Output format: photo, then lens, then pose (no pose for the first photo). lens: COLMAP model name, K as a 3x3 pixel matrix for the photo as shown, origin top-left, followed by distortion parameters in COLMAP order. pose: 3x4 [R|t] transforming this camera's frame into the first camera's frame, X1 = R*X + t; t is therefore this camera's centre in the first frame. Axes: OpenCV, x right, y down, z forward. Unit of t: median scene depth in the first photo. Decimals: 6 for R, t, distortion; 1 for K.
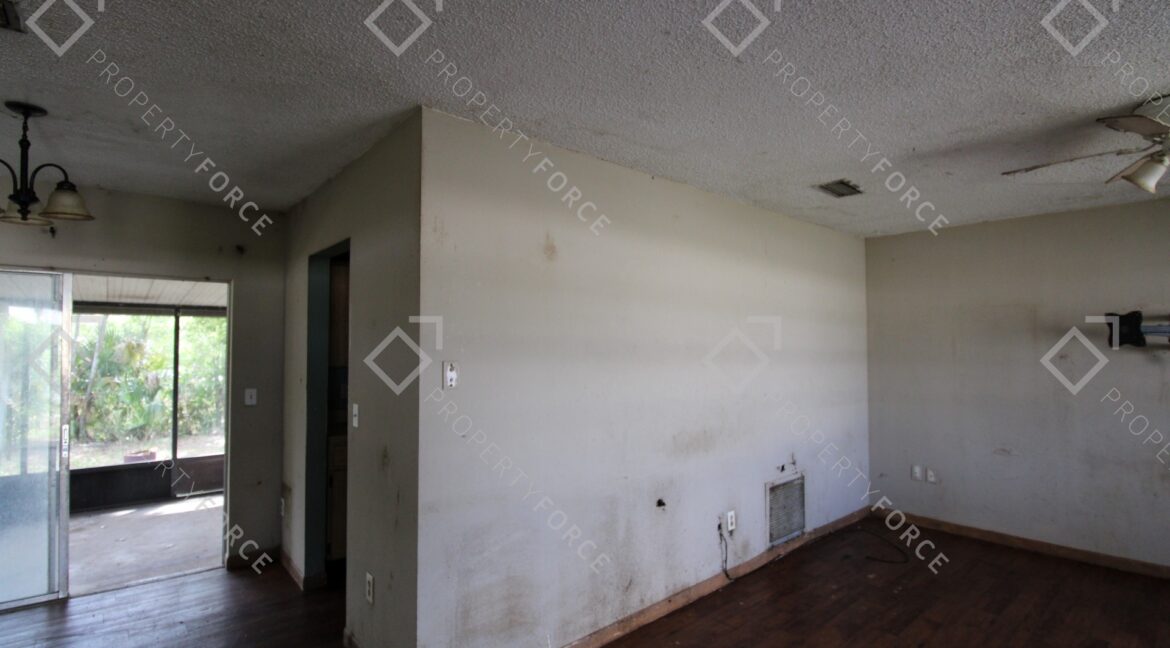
lens RADIAL K [[546.3, 0, 596.3], [0, 546.3, 329.3], [0, 0, 1]] dist [-0.000610, -0.012279]
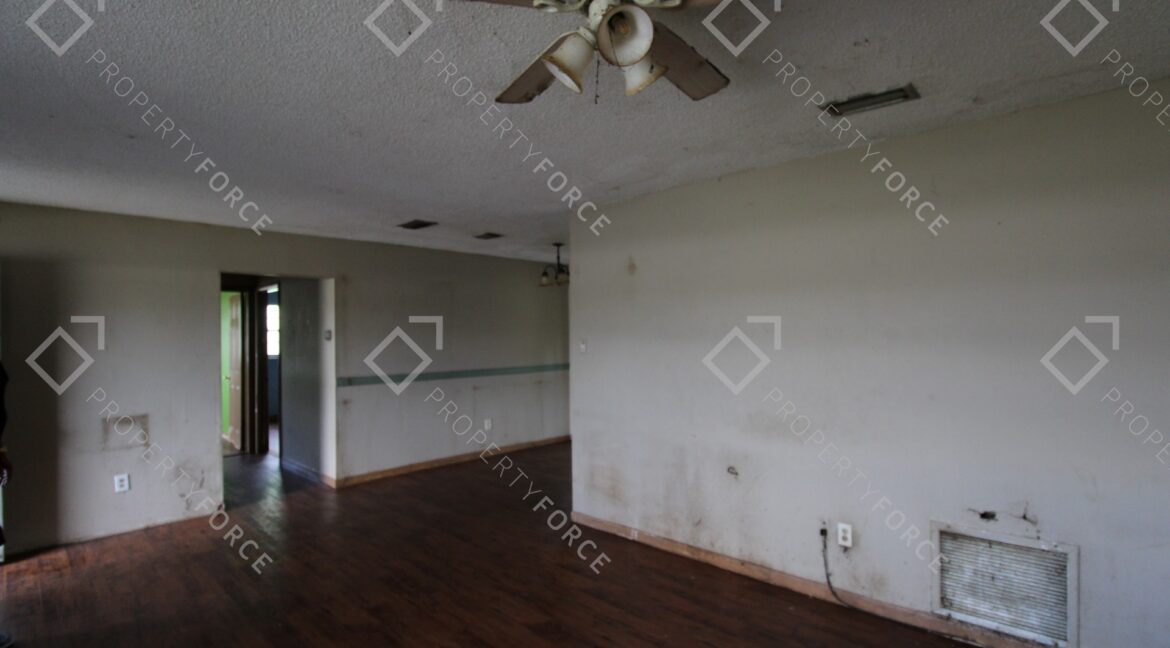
lens RADIAL K [[546.3, 0, 596.3], [0, 546.3, 329.3], [0, 0, 1]] dist [-0.000610, -0.012279]
pose [[0.104533, -0.004955, -0.994509, 1.094705], [0.043896, 0.999036, -0.000364, 0.017268], [0.993552, -0.043617, 0.104650, 0.568777]]
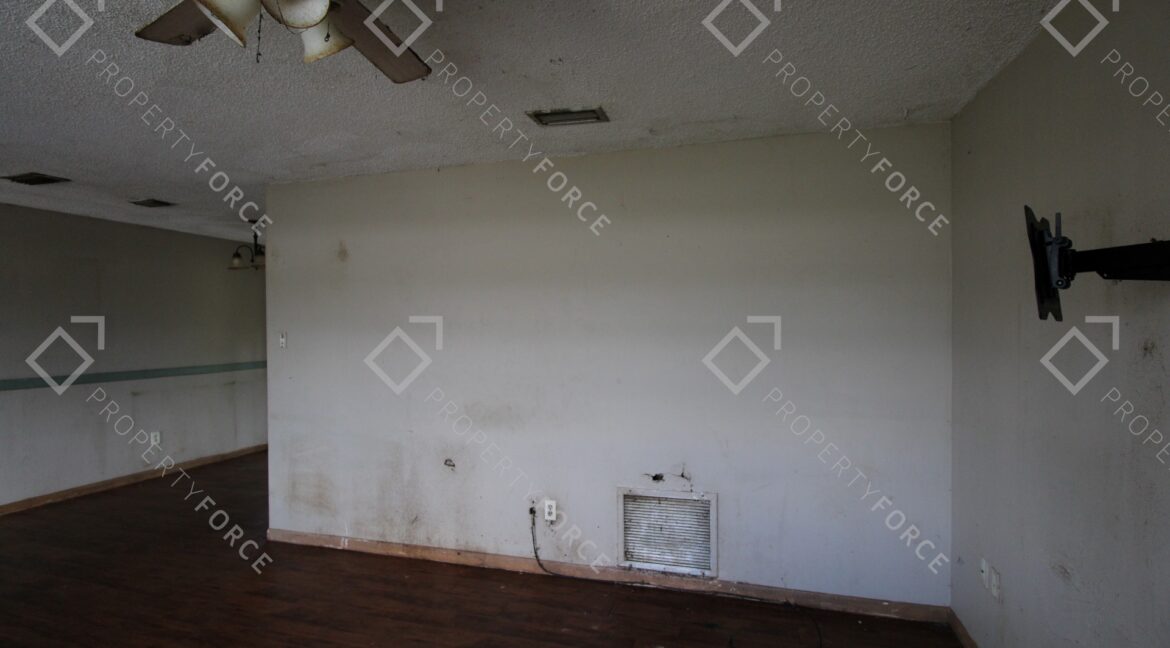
lens RADIAL K [[546.3, 0, 596.3], [0, 546.3, 329.3], [0, 0, 1]] dist [-0.000610, -0.012279]
pose [[0.544790, 0.007634, -0.838538, 1.111271], [0.030922, 0.999096, 0.029186, 0.020462], [0.838002, -0.041829, 0.544061, 0.601154]]
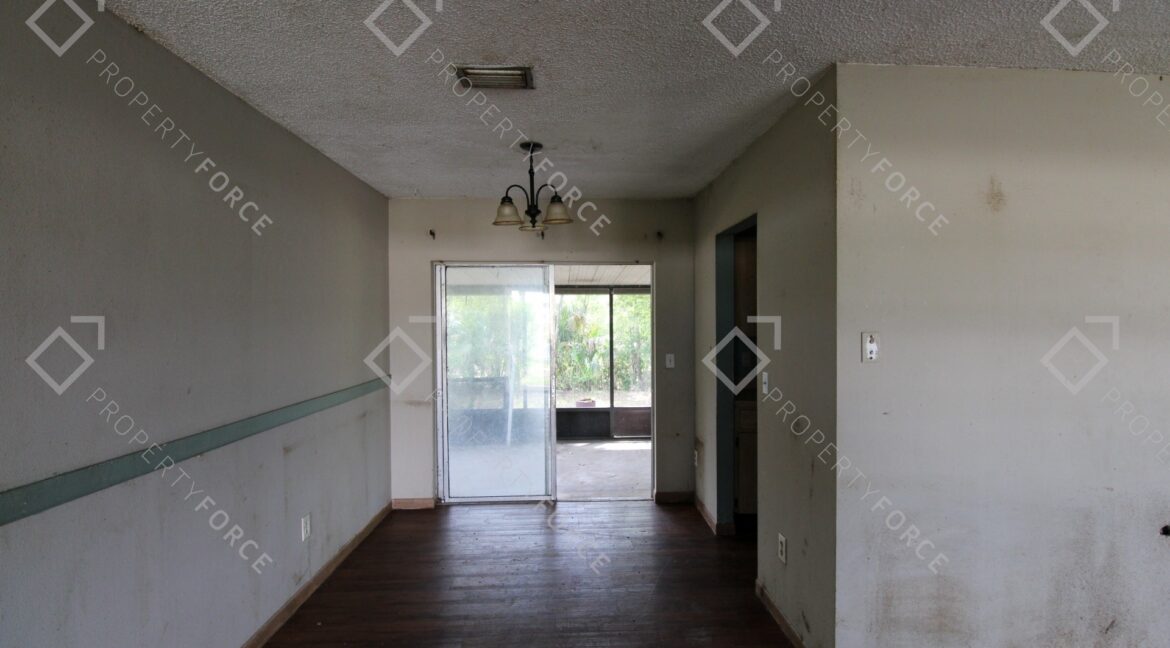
lens RADIAL K [[546.3, 0, 596.3], [0, 546.3, 329.3], [0, 0, 1]] dist [-0.000610, -0.012279]
pose [[0.784059, 0.008564, -0.620628, -0.036833], [0.023956, 0.998742, 0.044046, 0.000556], [0.620224, -0.049402, 0.782867, -0.014746]]
